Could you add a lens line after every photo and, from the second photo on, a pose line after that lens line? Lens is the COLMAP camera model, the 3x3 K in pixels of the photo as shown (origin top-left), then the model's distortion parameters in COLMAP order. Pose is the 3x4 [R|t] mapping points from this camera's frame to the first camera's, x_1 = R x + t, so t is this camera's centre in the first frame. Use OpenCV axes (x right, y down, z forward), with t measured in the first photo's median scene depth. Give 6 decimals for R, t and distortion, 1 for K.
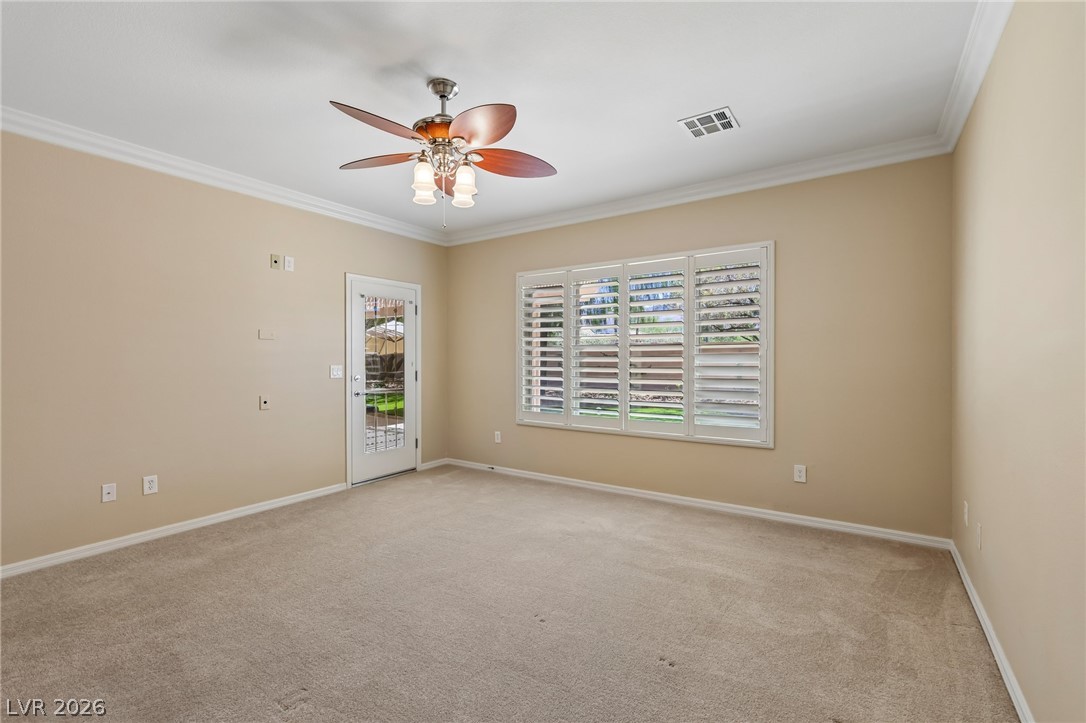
lens RADIAL K [[476.2, 0, 545.2], [0, 476.2, 360.4], [0, 0, 1]] dist [0.001343, 0.000268]
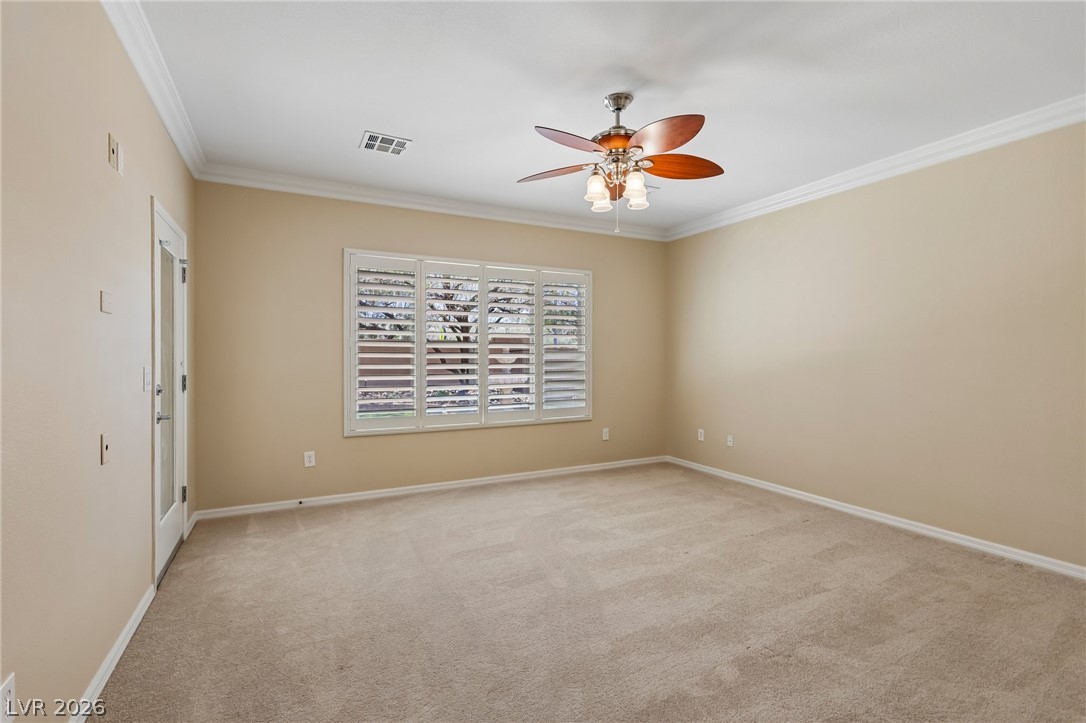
lens RADIAL K [[500.9, 0, 536.8], [0, 500.9, 354.4], [0, 0, 1]] dist [-0.007073, -0.000181]
pose [[0.483189, 0.002666, 0.875512, -0.786251], [0.001261, 0.999992, -0.003741, -0.001207], [-0.875515, 0.002911, 0.483182, 0.382237]]
